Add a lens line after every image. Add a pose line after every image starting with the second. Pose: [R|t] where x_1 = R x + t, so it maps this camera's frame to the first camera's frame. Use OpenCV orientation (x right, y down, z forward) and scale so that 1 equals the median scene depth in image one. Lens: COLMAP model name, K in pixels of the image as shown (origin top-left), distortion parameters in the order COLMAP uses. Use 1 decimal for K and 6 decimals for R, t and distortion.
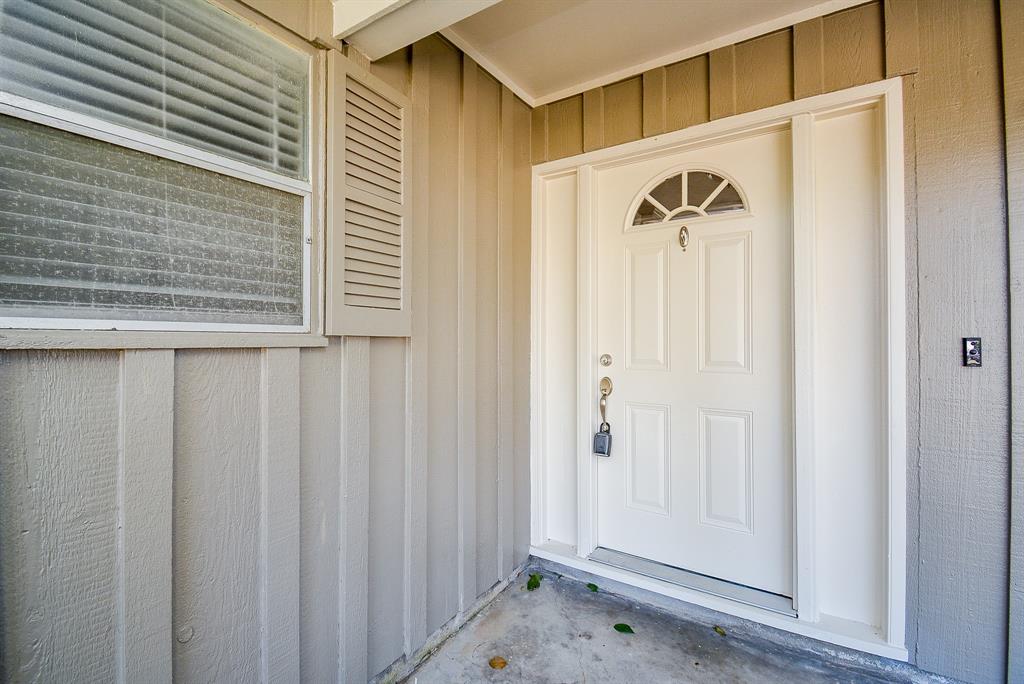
lens RADIAL K [[448.4, 0, 512.4], [0, 448.4, 335.6], [0, 0, 1]] dist [0.044078, -0.029043]
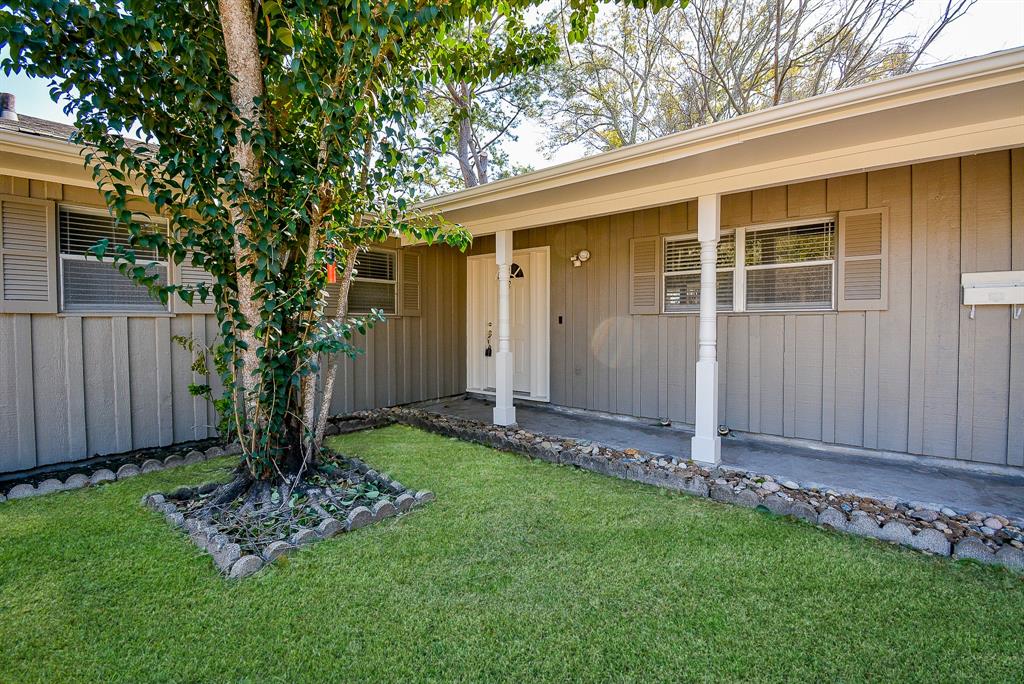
lens RADIAL K [[448.4, 0, 512.4], [0, 448.4, 335.6], [0, 0, 1]] dist [0.044078, -0.029043]
pose [[0.995986, -0.001757, -0.089493, 0.776433], [0.005537, 0.999102, 0.042002, 0.005805], [0.089339, -0.042329, 0.995101, -2.393109]]
